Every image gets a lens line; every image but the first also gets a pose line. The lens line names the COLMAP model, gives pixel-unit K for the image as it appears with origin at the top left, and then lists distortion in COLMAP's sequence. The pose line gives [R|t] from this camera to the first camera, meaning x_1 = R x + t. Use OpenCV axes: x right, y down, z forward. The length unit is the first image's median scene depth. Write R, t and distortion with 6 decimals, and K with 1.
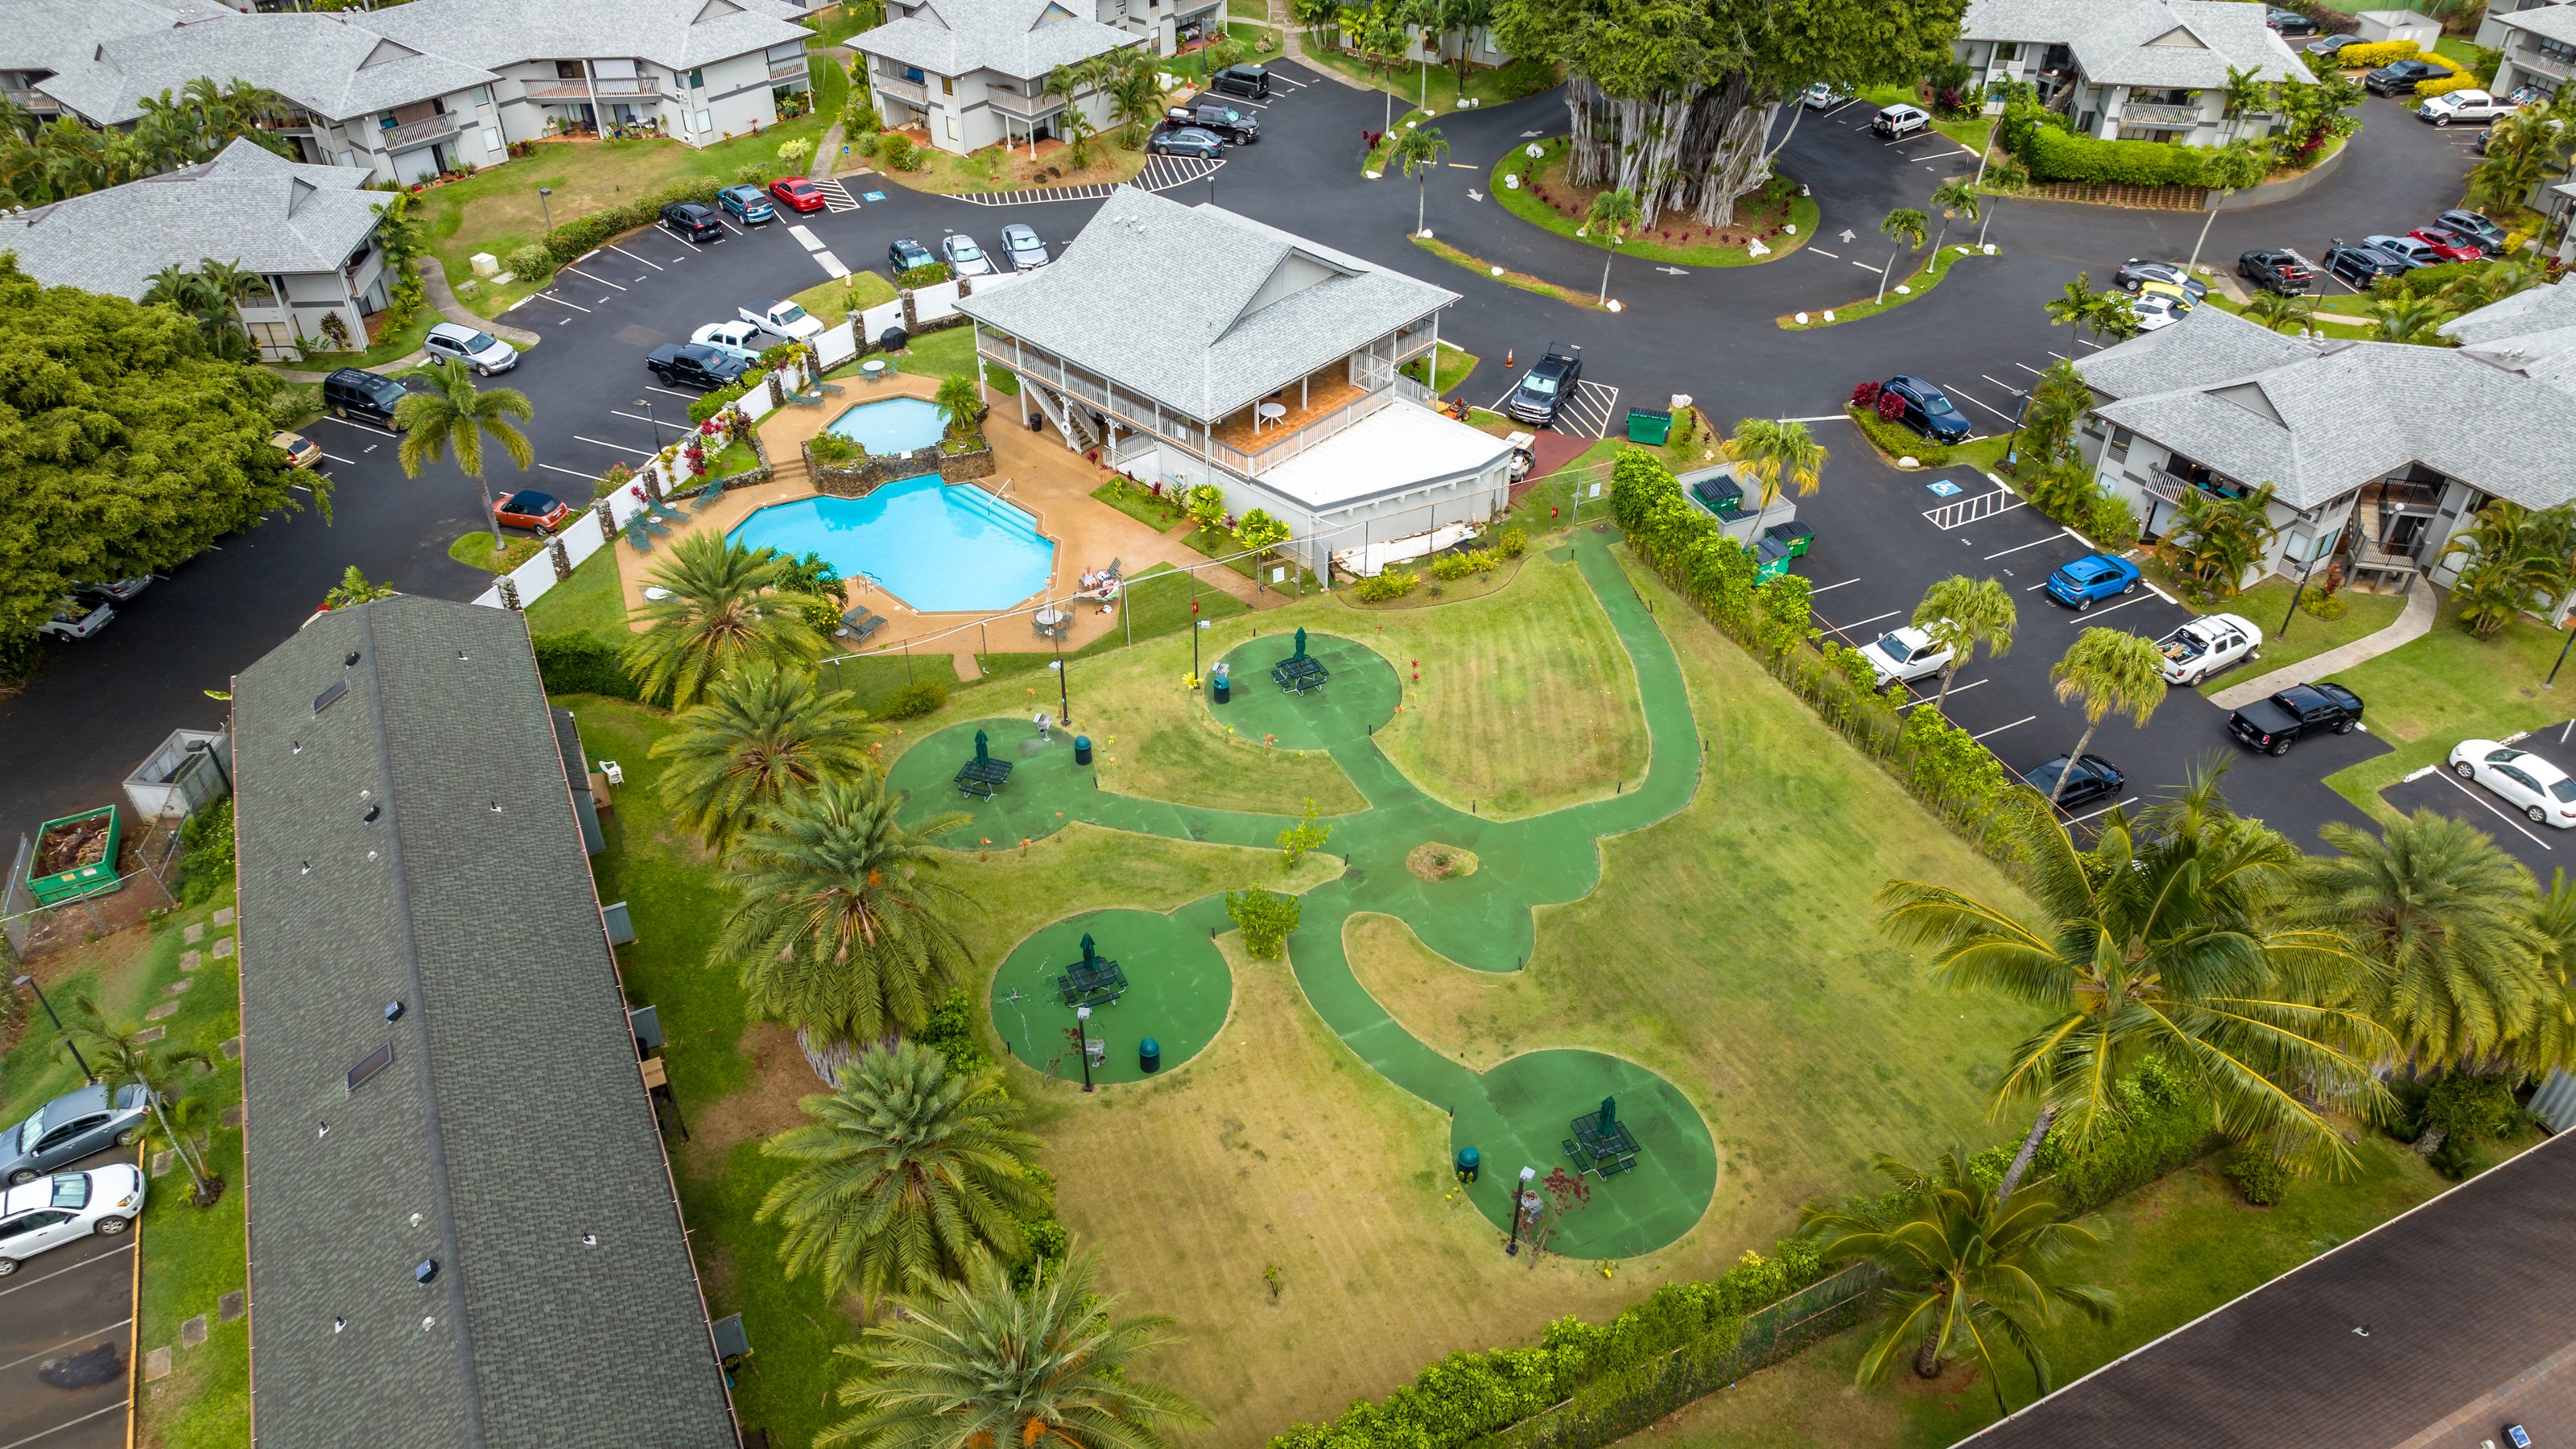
lens RADIAL K [[1833.6, 0, 1212.7], [0, 1833.6, 722.1], [0, 0, 1]] dist [-0.029150, 0.045619]
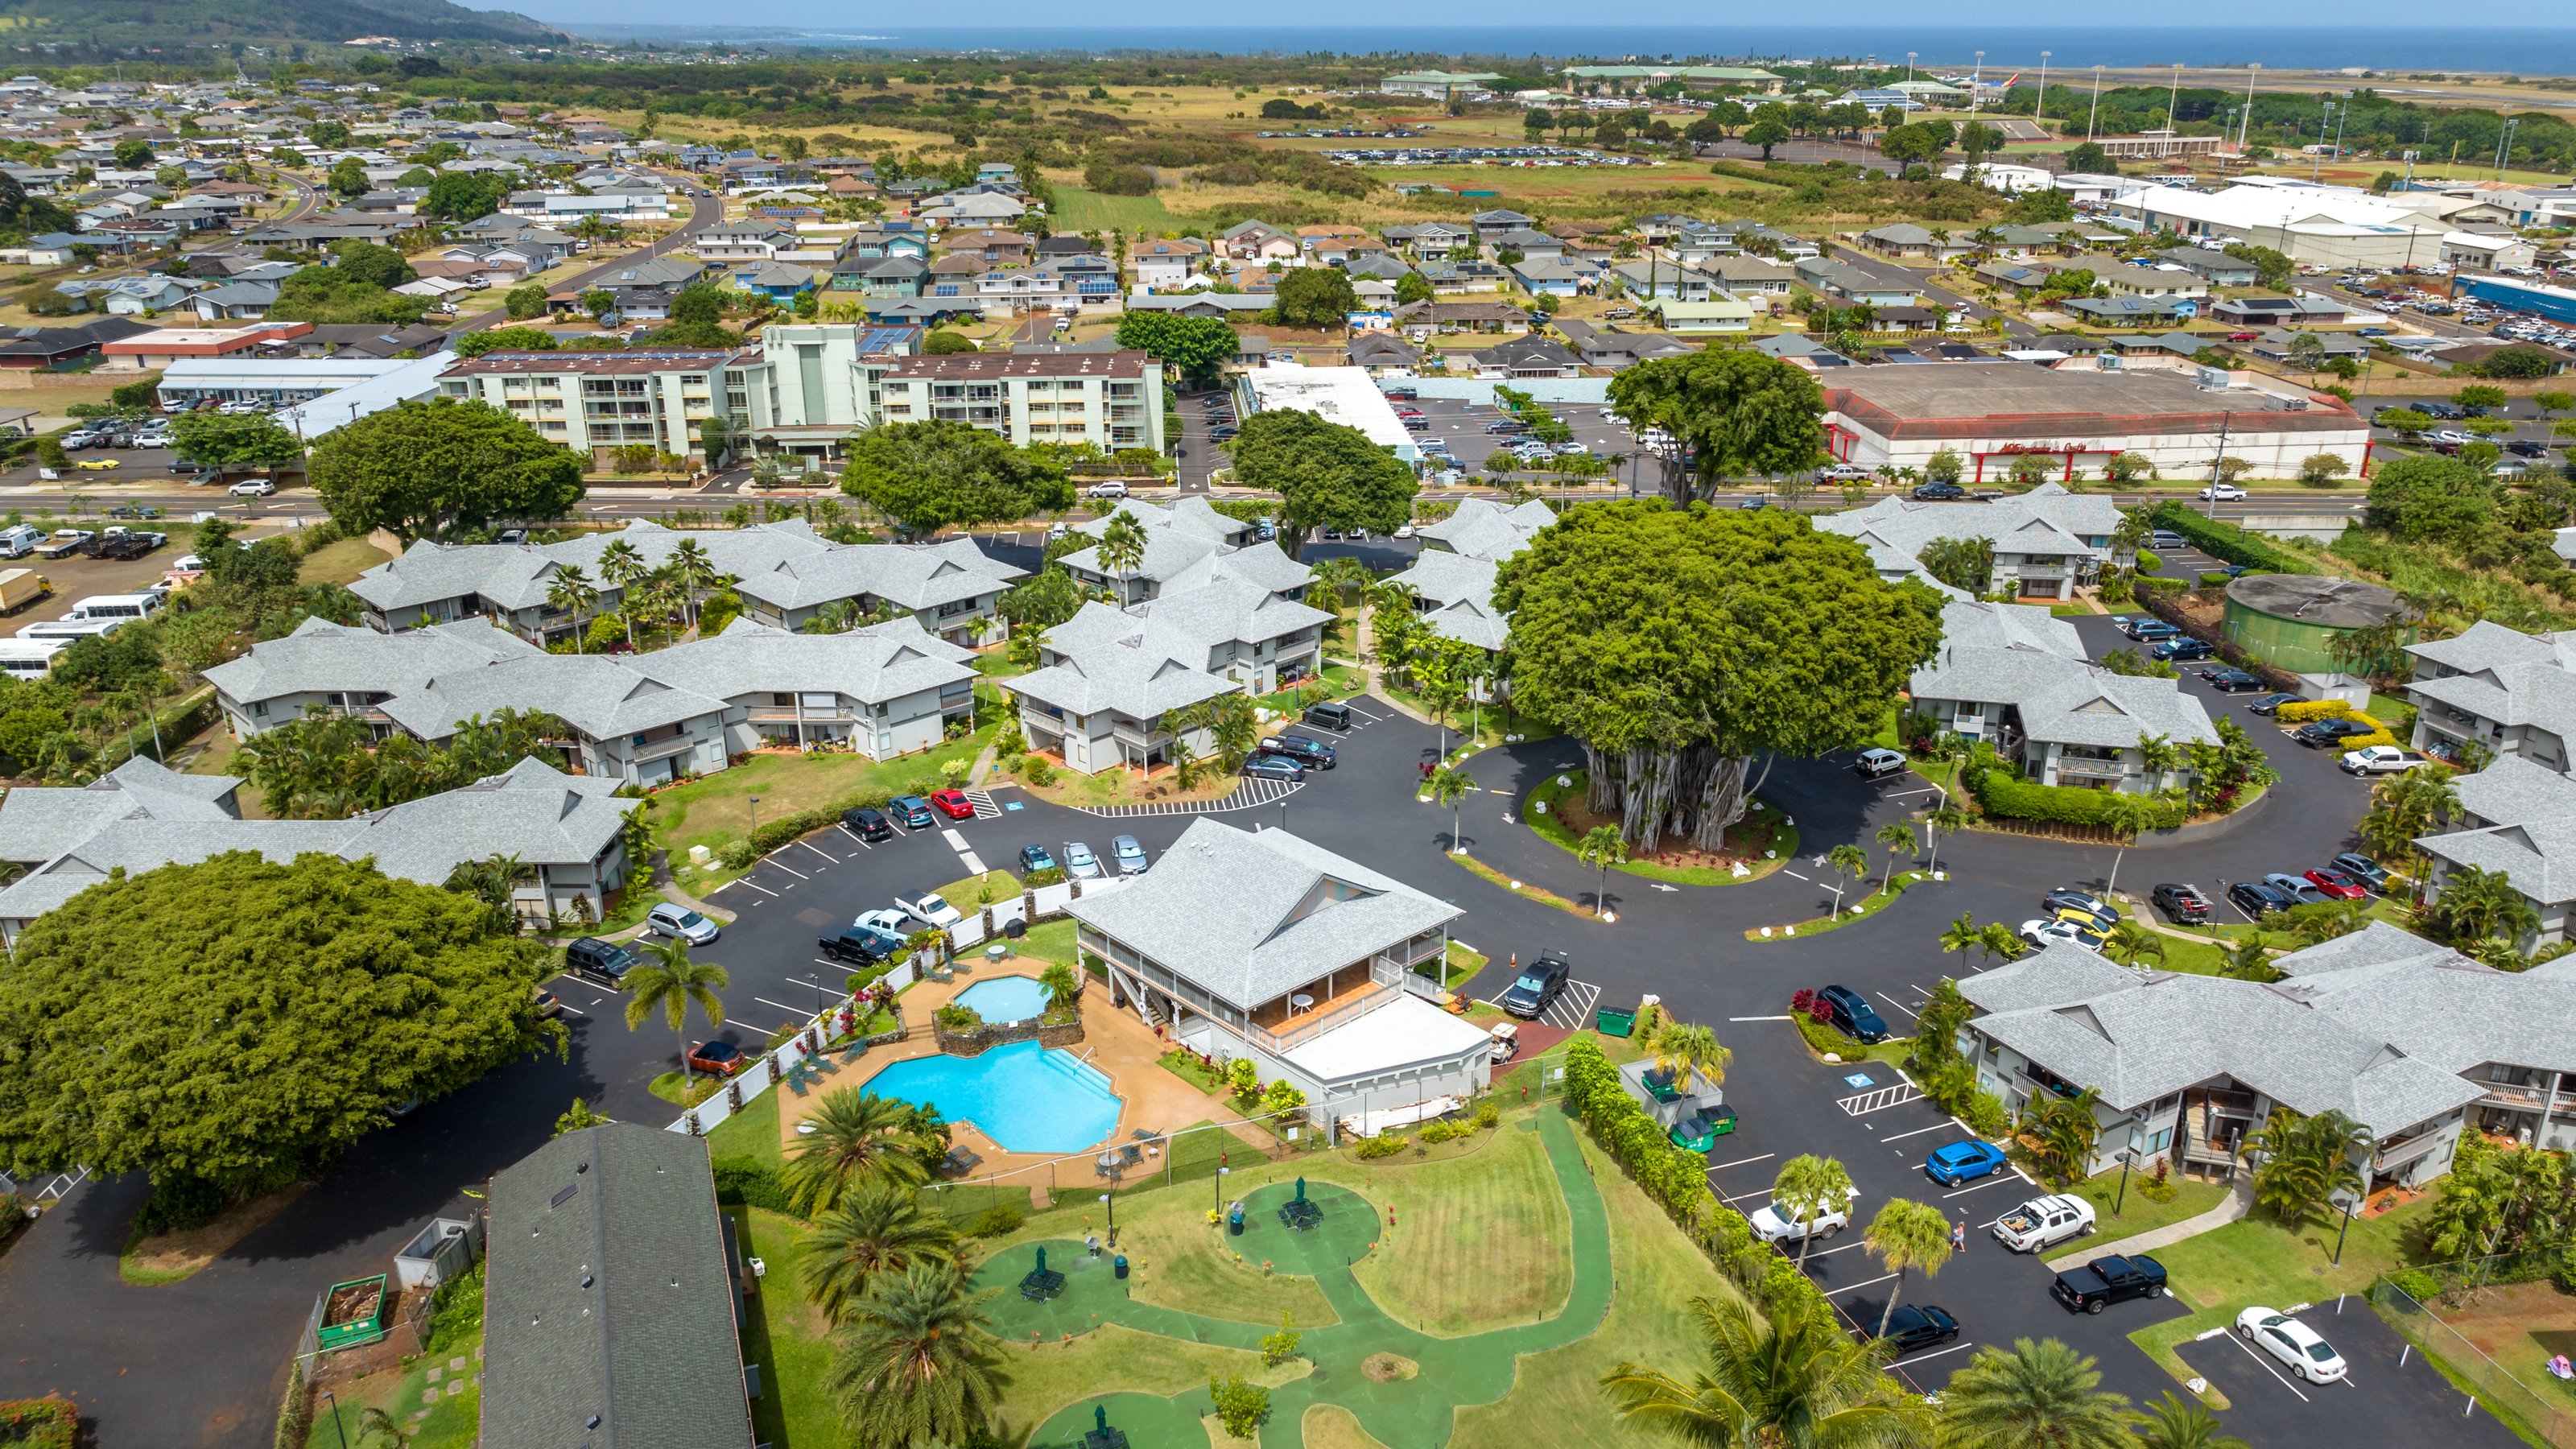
lens RADIAL K [[1824.4, 0, 1288.0], [0, 1824.4, 724.5], [0, 0, 1]] dist [-0.033991, 0.039070]
pose [[0.998554, 0.029760, -0.044769, 0.070904], [-0.041543, 0.955729, -0.291300, 0.014308], [0.034118, 0.292739, 0.955584, -0.250266]]
